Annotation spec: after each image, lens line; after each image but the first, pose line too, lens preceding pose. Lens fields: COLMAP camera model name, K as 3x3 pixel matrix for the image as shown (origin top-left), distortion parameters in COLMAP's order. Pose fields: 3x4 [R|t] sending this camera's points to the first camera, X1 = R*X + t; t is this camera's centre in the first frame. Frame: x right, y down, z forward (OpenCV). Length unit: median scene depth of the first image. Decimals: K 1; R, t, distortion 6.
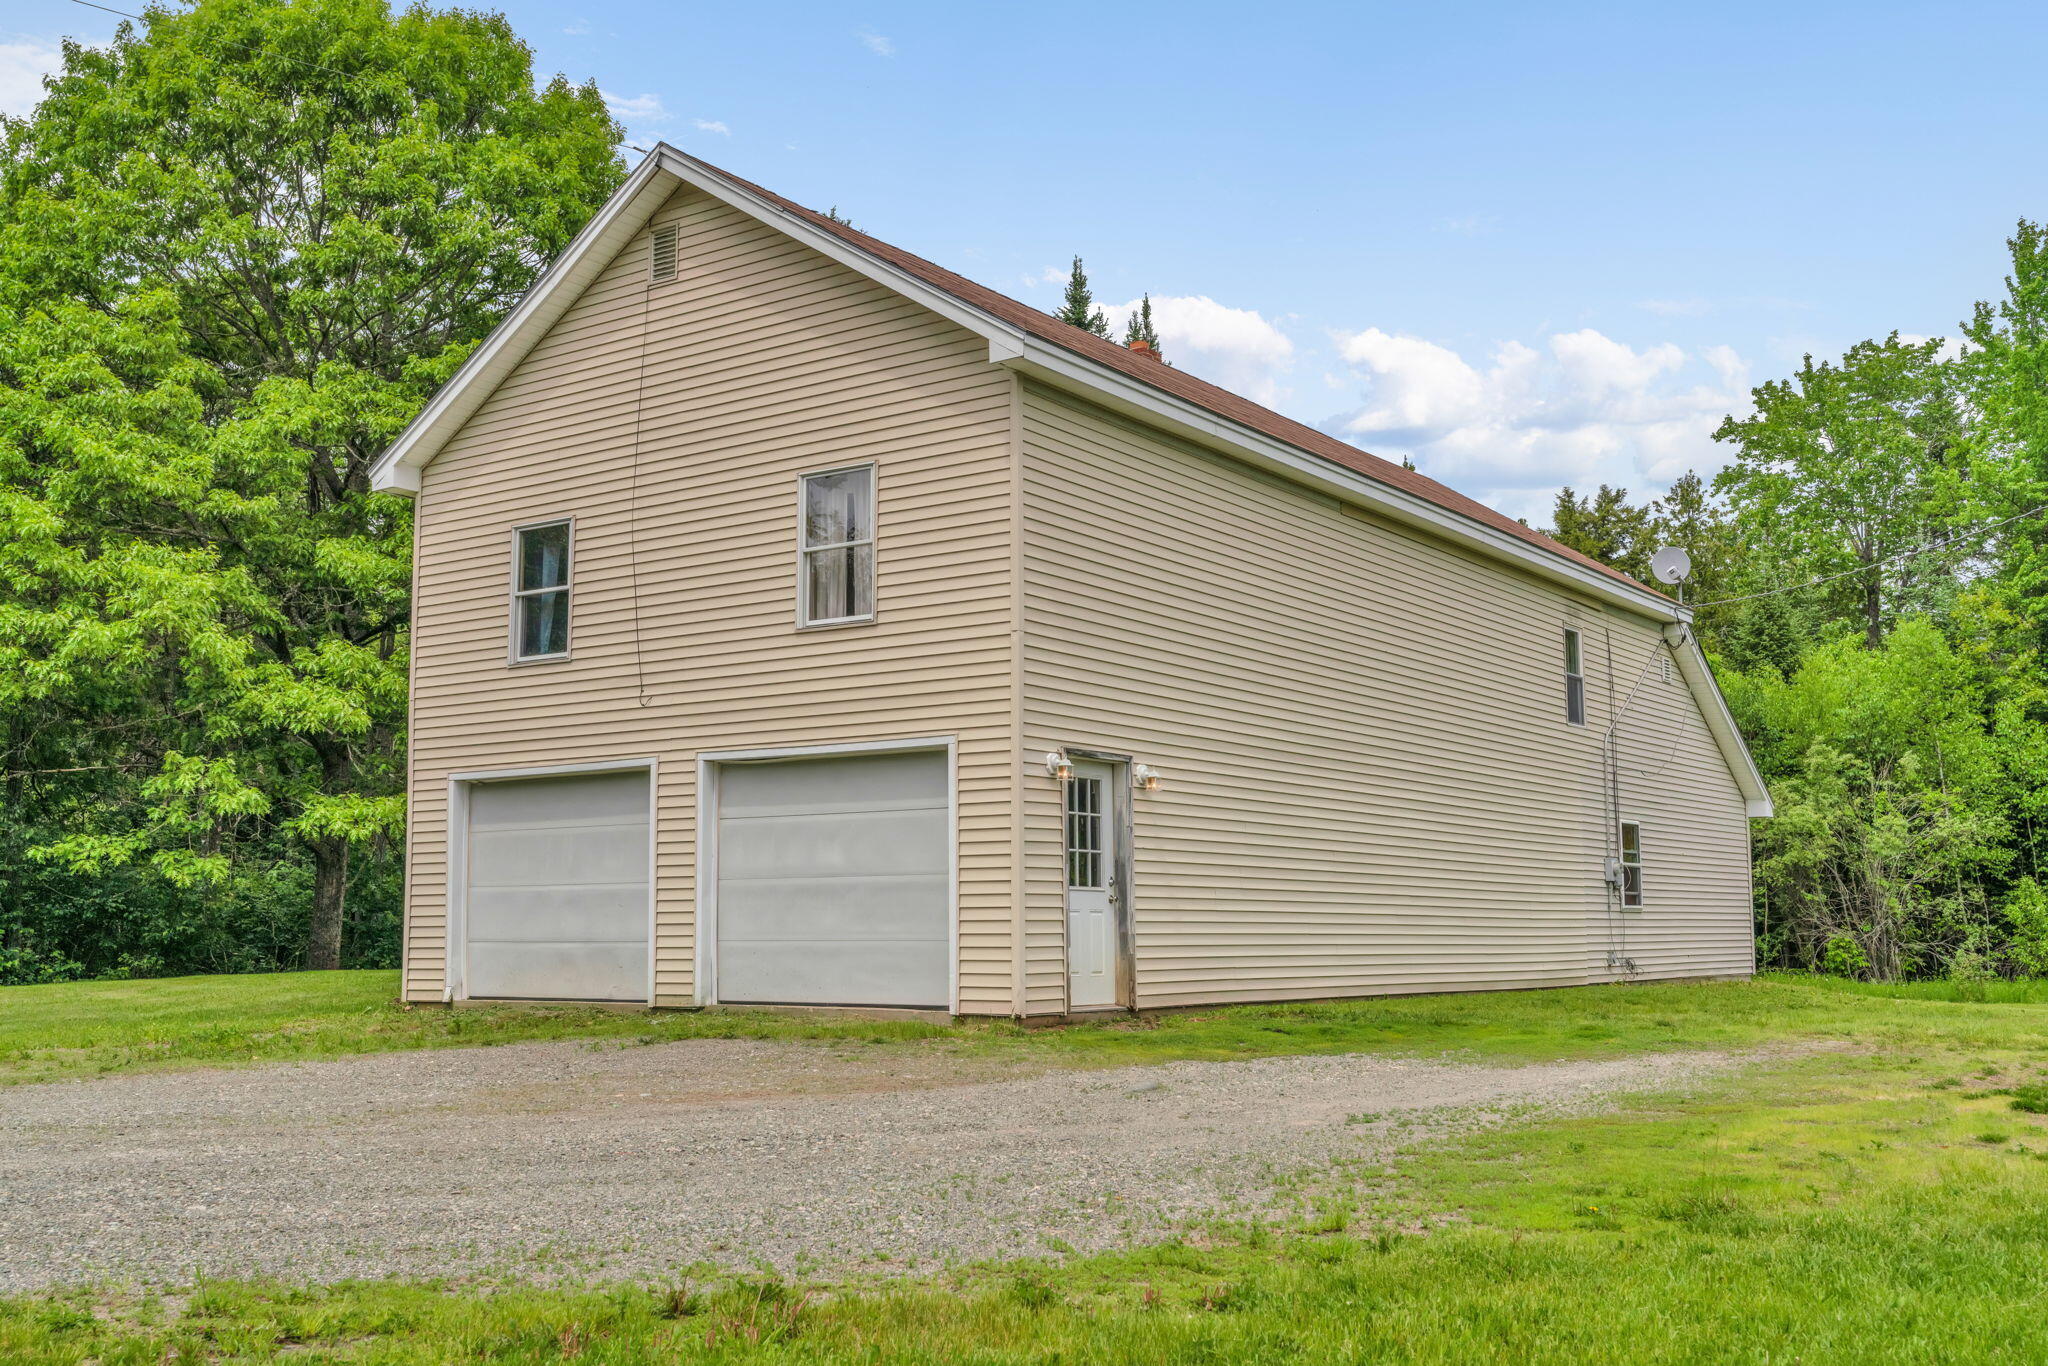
lens RADIAL K [[2027.1, 0, 1024.0], [0, 2027.1, 683.0], [0, 0, 1]] dist [0.014057, 0.001257]
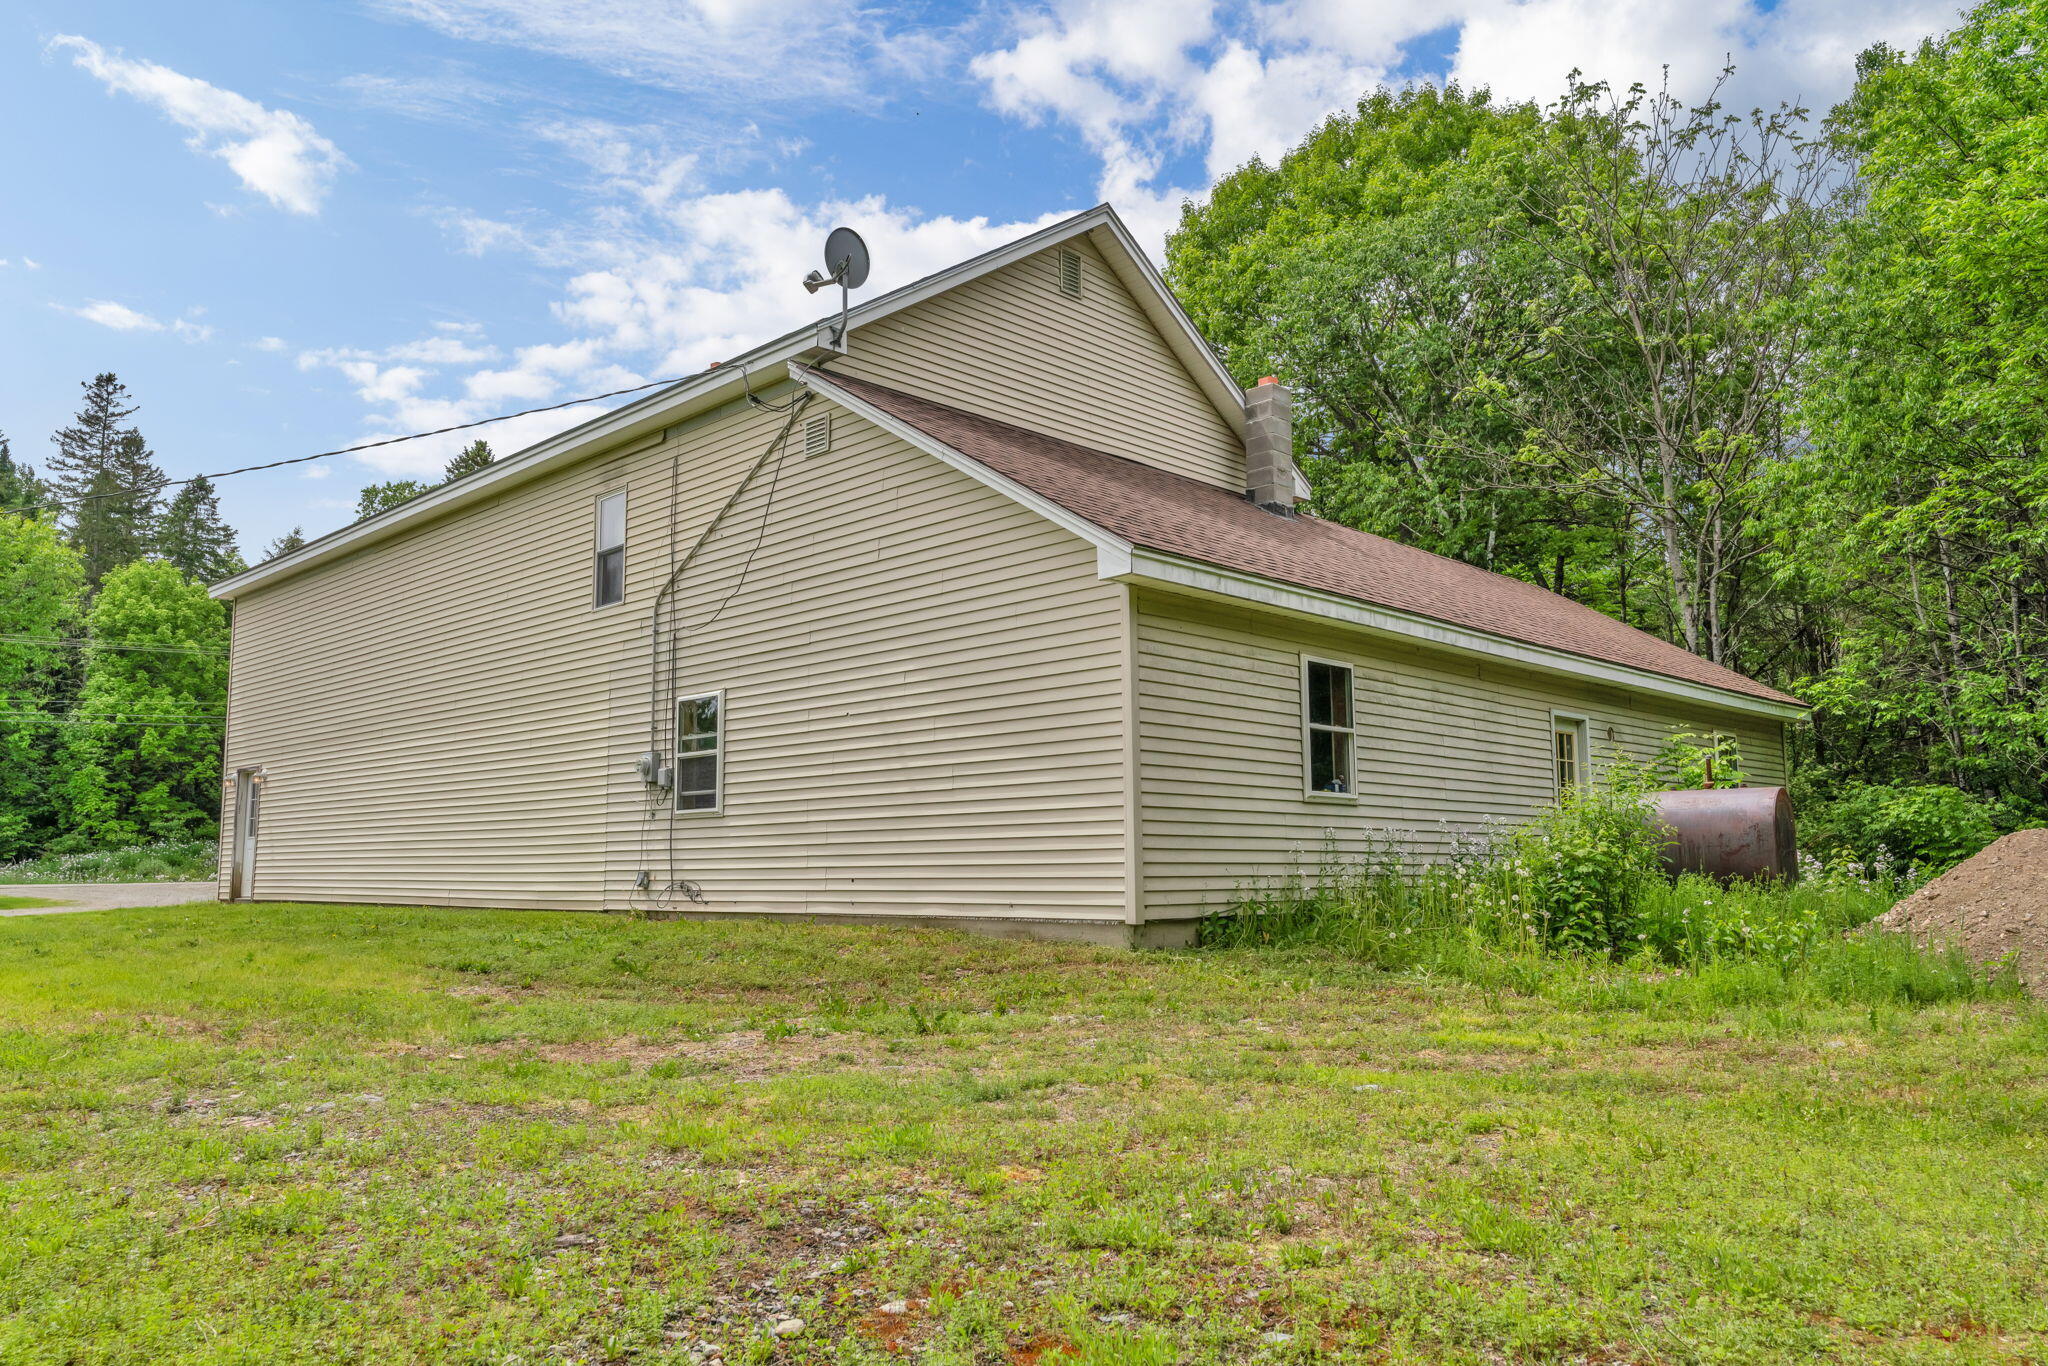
lens RADIAL K [[1470.4, 0, 1012.8], [0, 1470.4, 693.5], [0, 0, 1]] dist [0.002396, -0.005794]
pose [[-0.163445, -0.119533, -0.979284, 1.132384], [0.127779, 0.981707, -0.141155, 0.221931], [0.978242, -0.148203, -0.145181, 1.677314]]
